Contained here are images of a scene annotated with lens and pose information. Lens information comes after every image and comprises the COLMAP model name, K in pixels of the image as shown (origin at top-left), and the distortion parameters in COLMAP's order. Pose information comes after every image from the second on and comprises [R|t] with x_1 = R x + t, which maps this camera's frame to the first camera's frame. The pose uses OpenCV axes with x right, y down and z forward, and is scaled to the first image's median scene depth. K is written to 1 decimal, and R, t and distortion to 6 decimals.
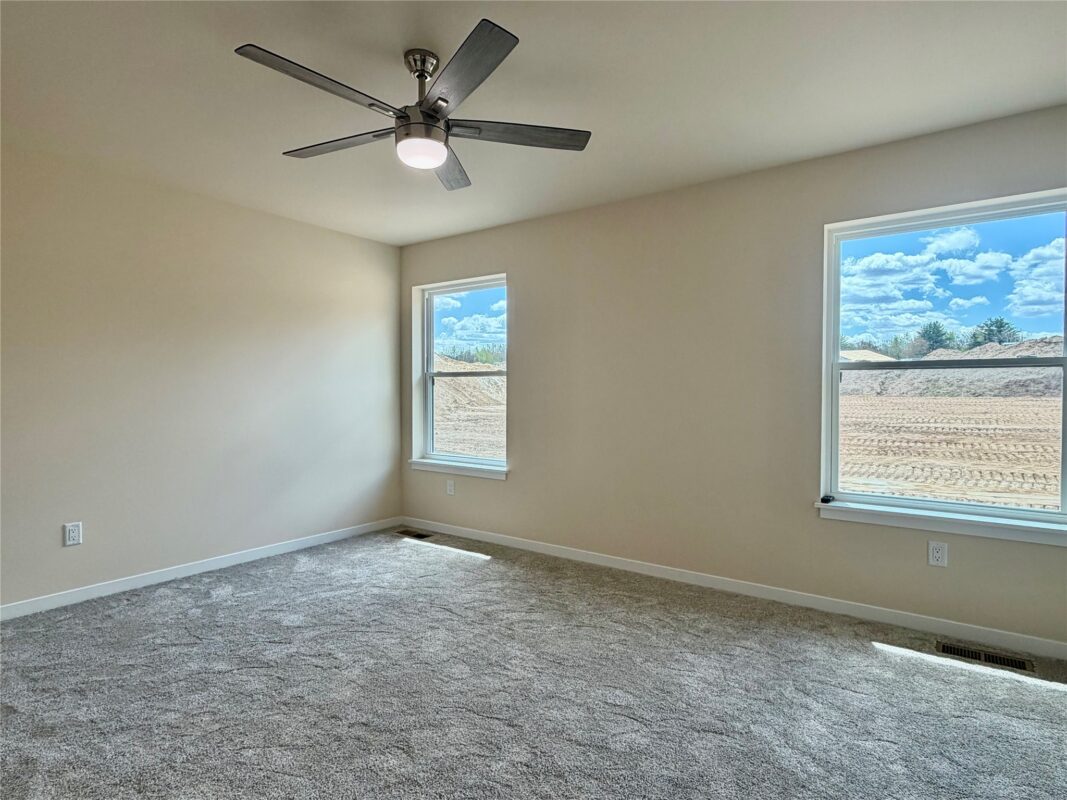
lens RADIAL K [[580.7, 0, 538.4], [0, 580.7, 397.3], [0, 0, 1]] dist [0.004518, -0.000181]
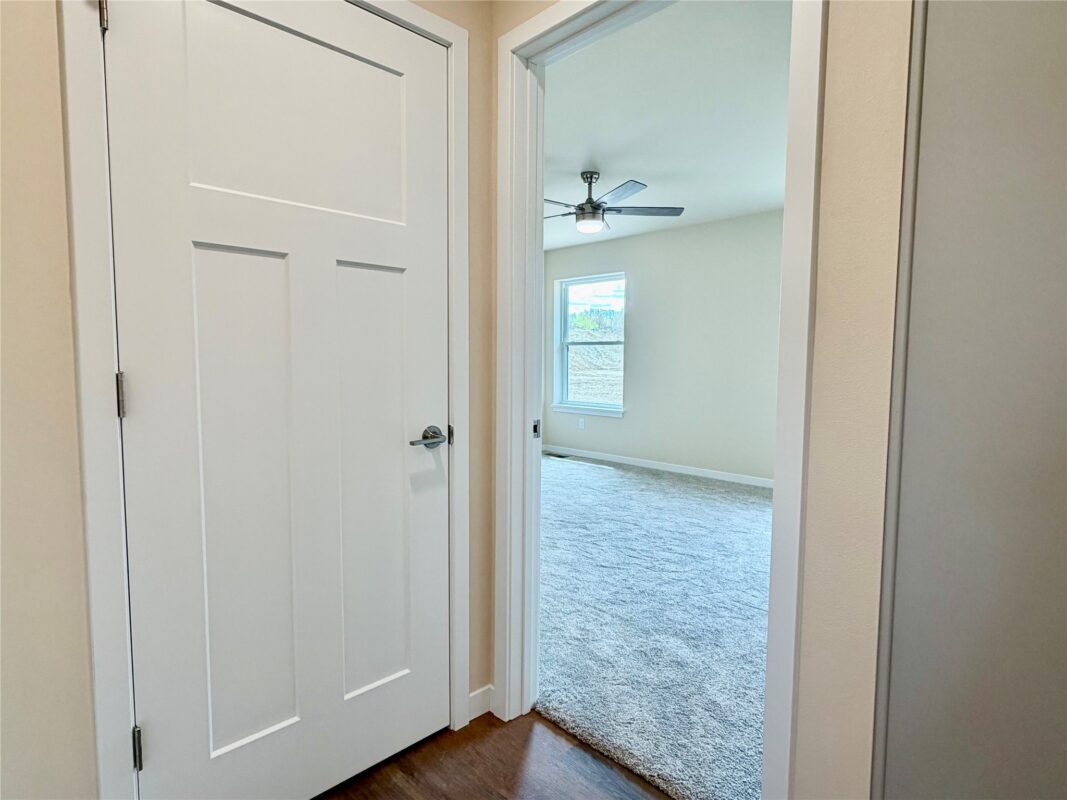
lens RADIAL K [[580.7, 0, 534.0], [0, 580.7, 401.3], [0, 0, 1]] dist [0.004518, -0.000181]
pose [[0.984884, 0.013247, -0.172709, -0.034773], [-0.001769, 0.997789, 0.066444, 0.010880], [0.173207, -0.065134, 0.982729, -0.652859]]
